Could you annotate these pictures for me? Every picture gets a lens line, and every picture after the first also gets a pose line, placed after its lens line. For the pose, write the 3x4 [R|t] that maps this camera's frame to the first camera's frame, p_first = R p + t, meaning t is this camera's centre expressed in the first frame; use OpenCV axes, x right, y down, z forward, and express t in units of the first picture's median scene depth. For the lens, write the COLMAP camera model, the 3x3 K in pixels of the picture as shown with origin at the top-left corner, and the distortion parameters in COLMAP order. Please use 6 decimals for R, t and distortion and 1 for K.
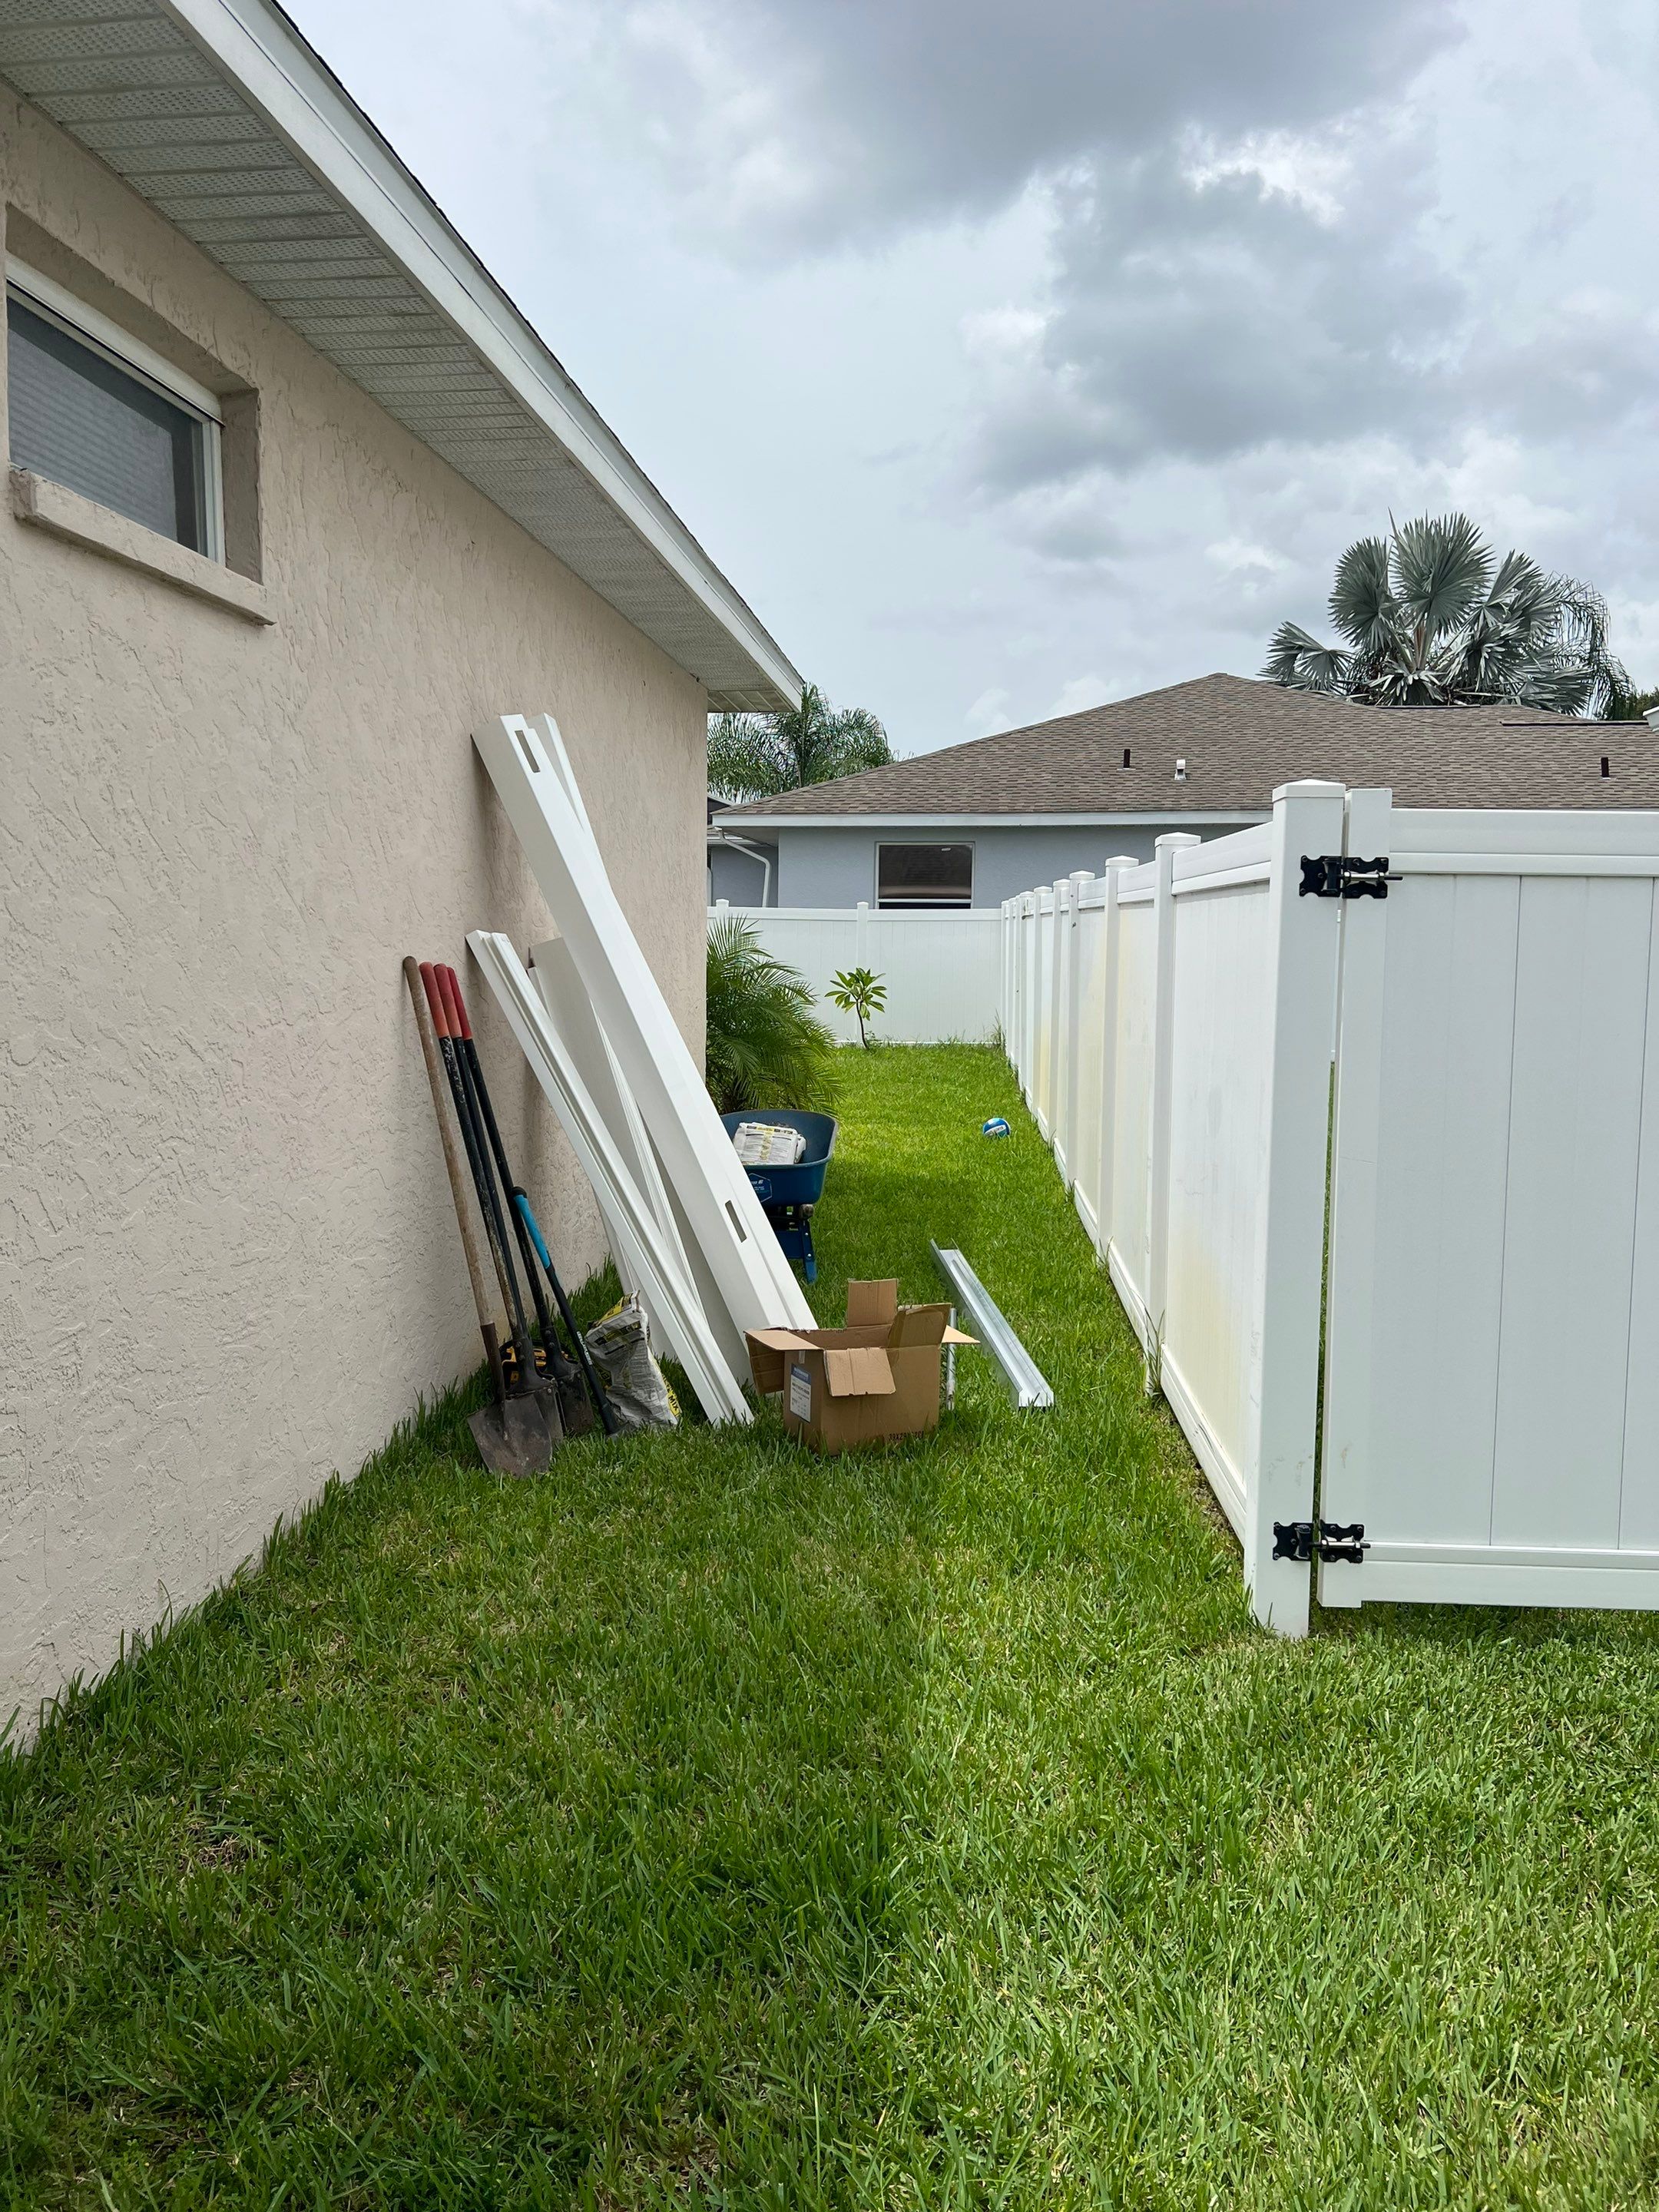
lens RADIAL K [[1669.8, 0, 841.9], [0, 1669.8, 1088.6], [0, 0, 1]] dist [0.049228, -0.059863]
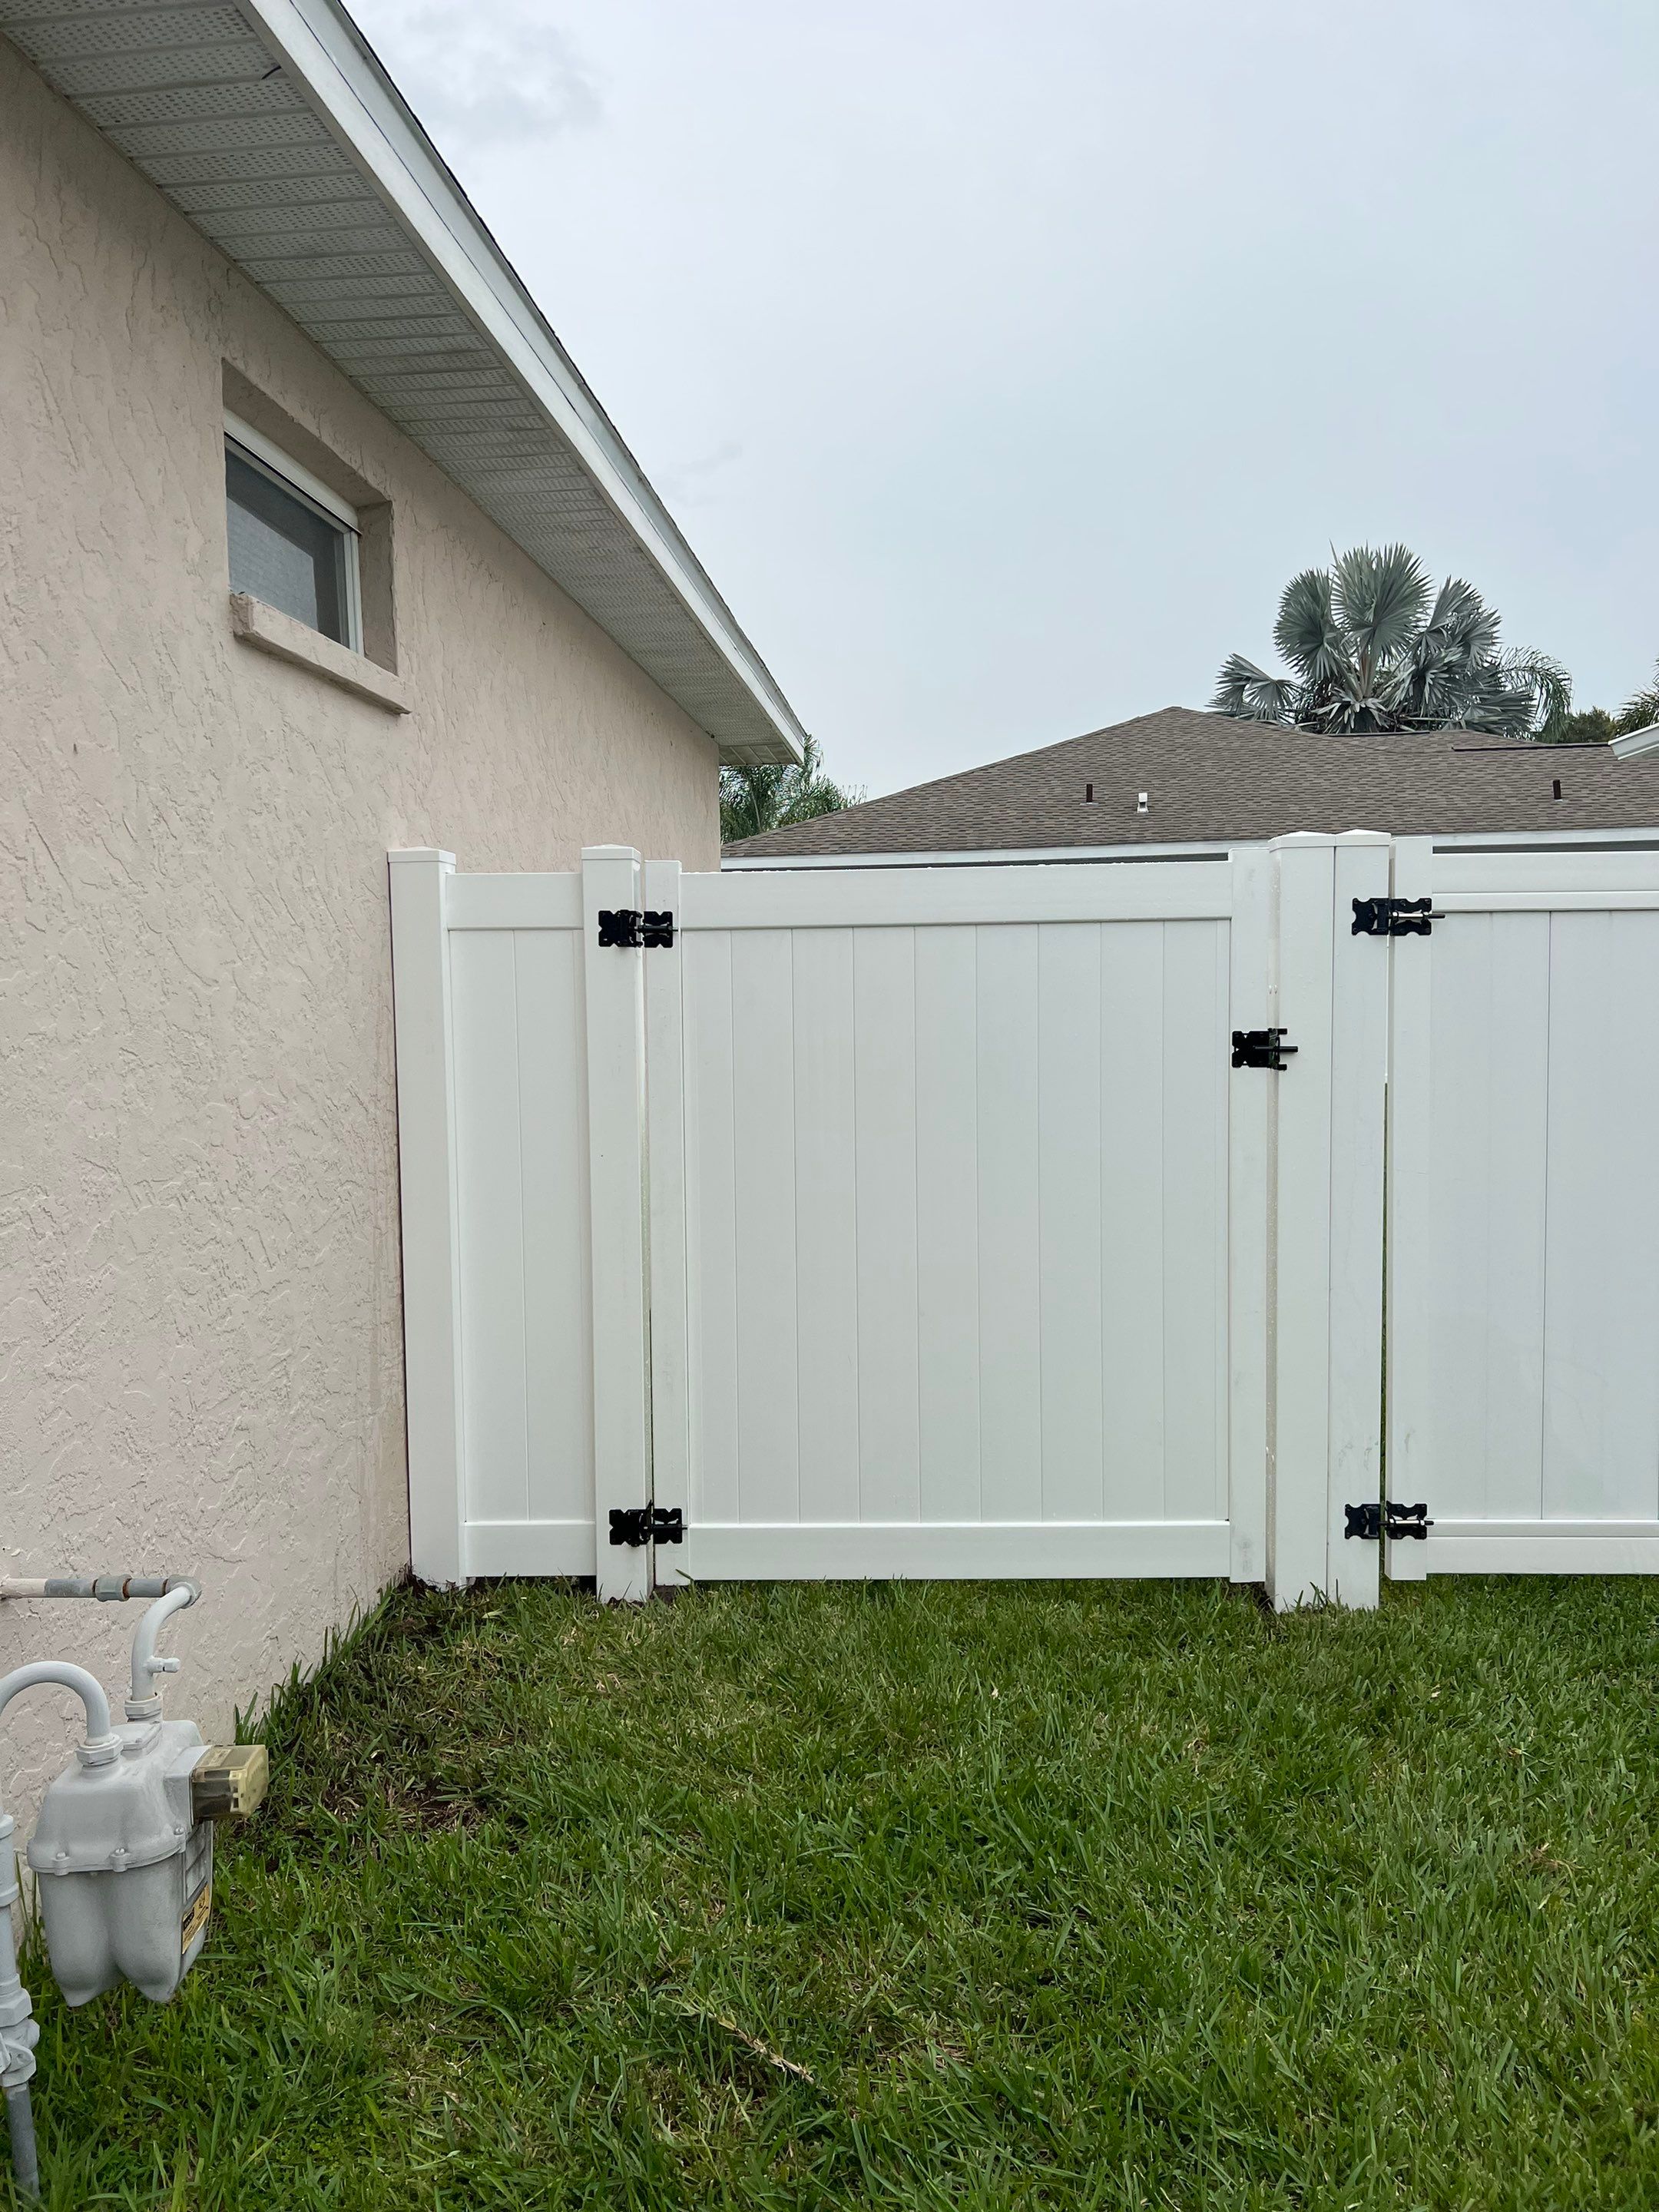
lens RADIAL K [[1669.8, 0, 824.0], [0, 1669.8, 1100.4], [0, 0, 1]] dist [0.049228, -0.059863]
pose [[0.999498, -0.028441, 0.013965, -0.090697], [0.028653, 0.999473, -0.015279, 0.001469], [-0.013523, 0.015672, 0.999786, -0.097407]]
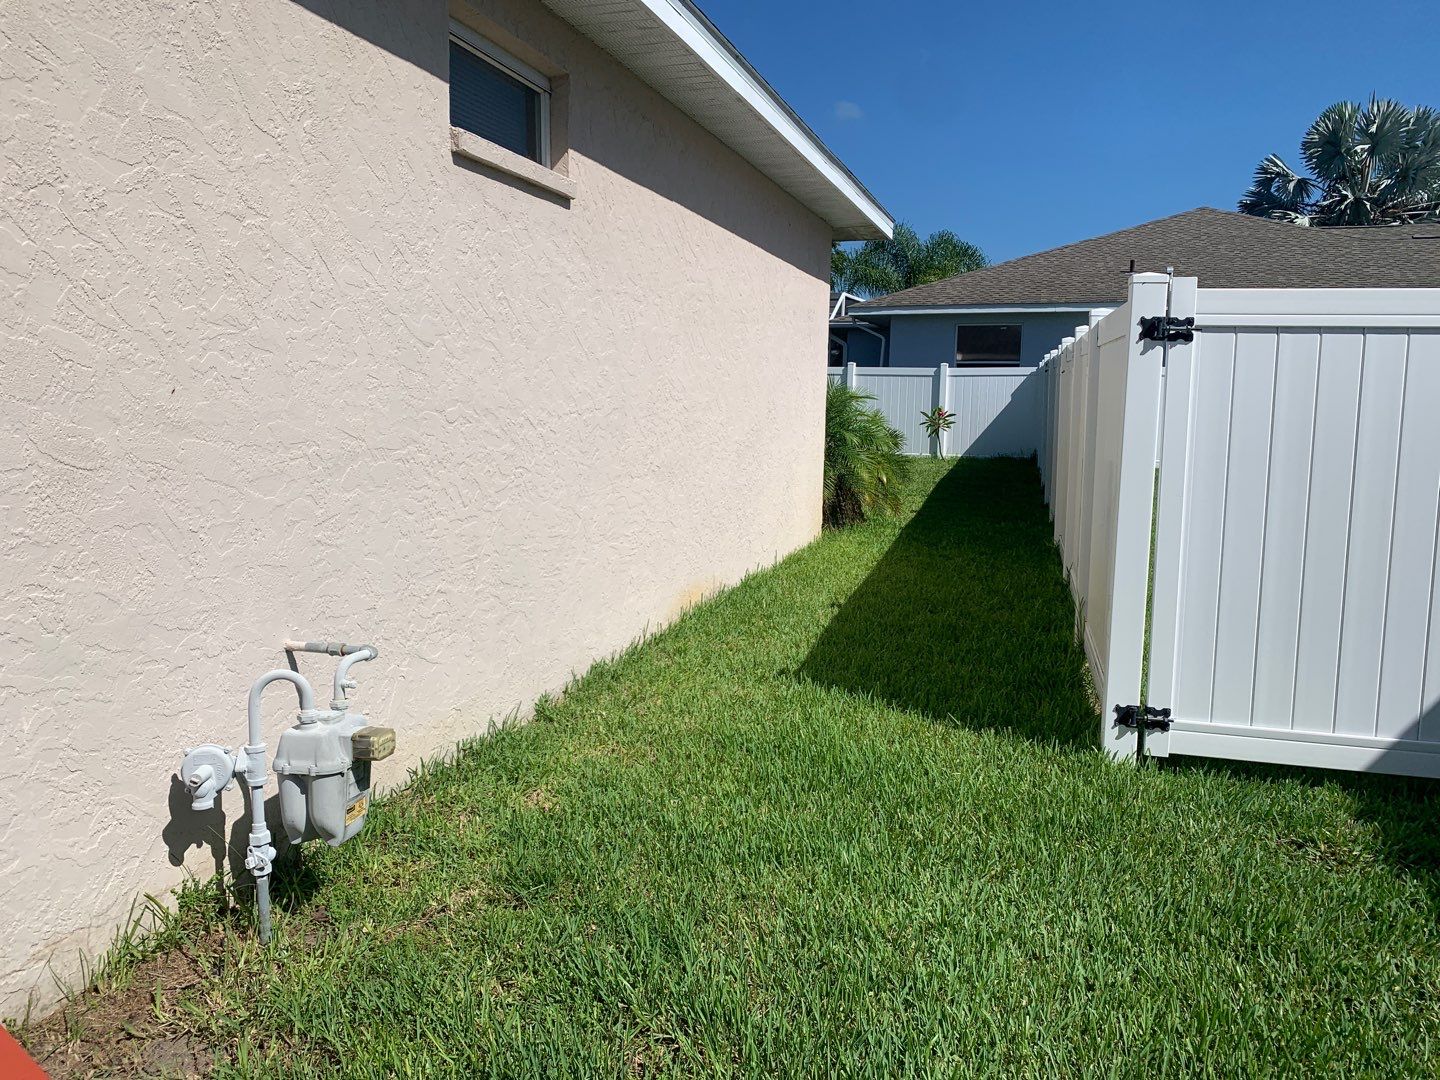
lens RADIAL K [[1087.0, 0, 722.8], [0, 1087.0, 521.6], [0, 0, 1]] dist [0.049228, -0.059863]
pose [[0.980832, 0.028245, -0.192798, 0.071969], [-0.022701, 0.999264, 0.030907, 0.043868], [0.193529, -0.025938, 0.980752, -0.180988]]
